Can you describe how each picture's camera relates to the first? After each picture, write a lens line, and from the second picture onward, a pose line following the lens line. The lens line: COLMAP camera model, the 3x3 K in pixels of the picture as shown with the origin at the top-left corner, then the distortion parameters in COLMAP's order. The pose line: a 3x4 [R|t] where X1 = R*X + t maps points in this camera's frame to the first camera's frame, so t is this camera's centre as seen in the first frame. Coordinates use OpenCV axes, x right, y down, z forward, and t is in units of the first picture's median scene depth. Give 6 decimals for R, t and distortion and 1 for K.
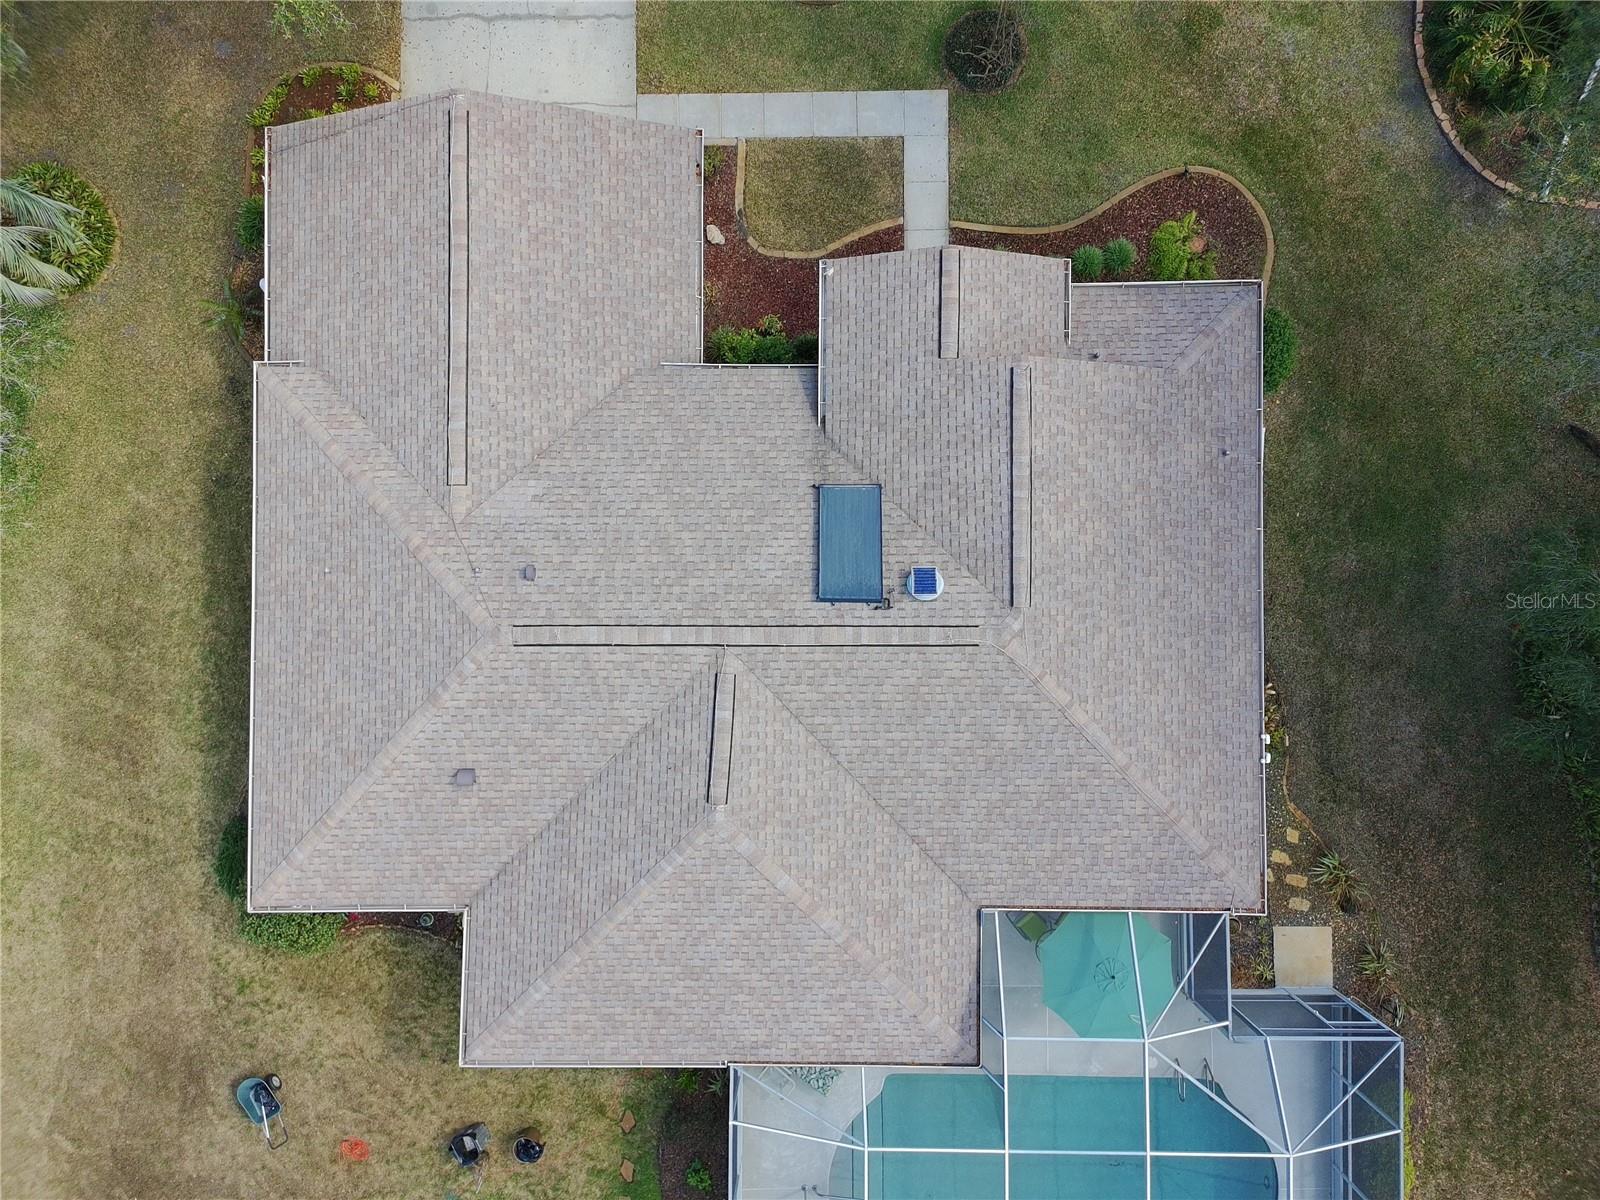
lens RADIAL K [[1198.2, 0, 800.0], [0, 1198.2, 600.0], [0, 0, 1]] dist [0.060616, -0.059575]
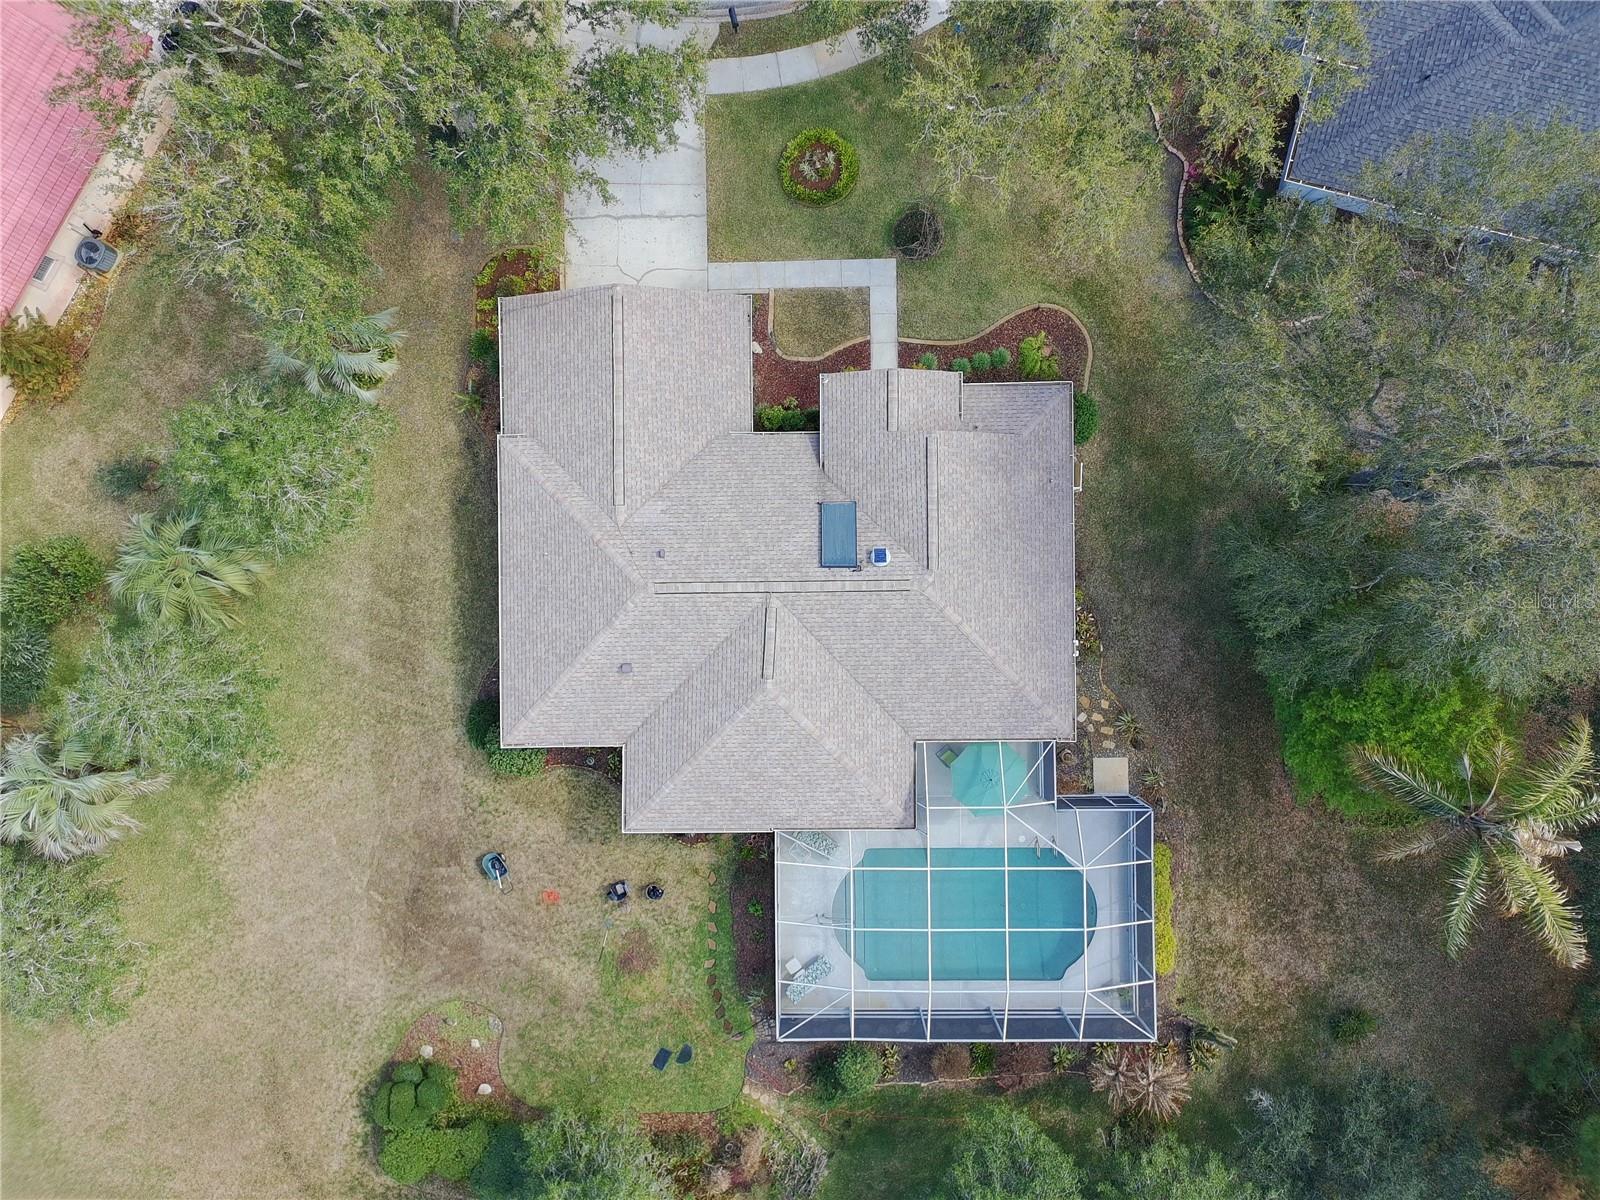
lens RADIAL K [[1198.2, 0, 800.0], [0, 1198.2, 600.0], [0, 0, 1]] dist [0.060616, -0.059575]
pose [[0.999924, -0.012346, -0.000209, -0.014878], [0.012347, 0.999720, 0.020209, 0.011081], [-0.000040, -0.020210, 0.999796, -0.677310]]
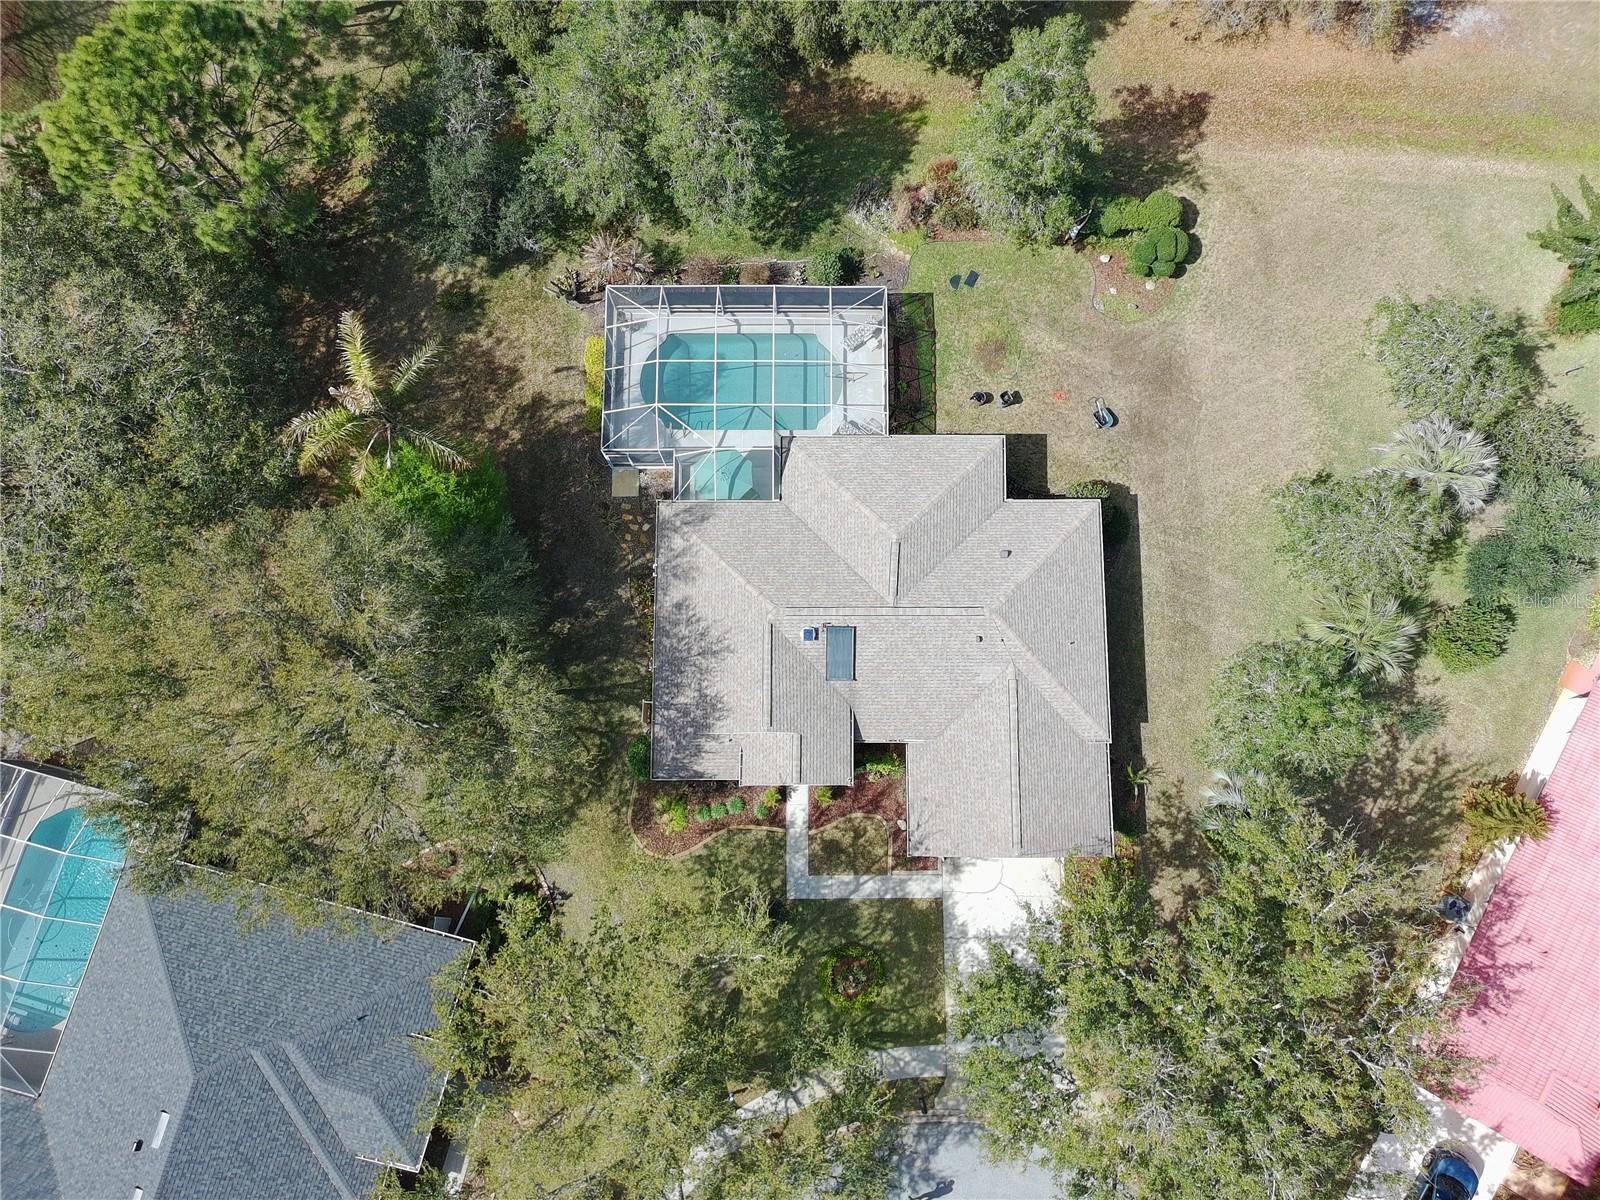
lens RADIAL K [[1198.2, 0, 800.0], [0, 1198.2, 600.0], [0, 0, 1]] dist [0.060616, -0.059575]
pose [[-0.999899, 0.002855, 0.013944, 0.072594], [-0.000173, -0.982047, 0.188634, -0.322522], [0.014232, 0.188613, 0.981948, -1.086071]]
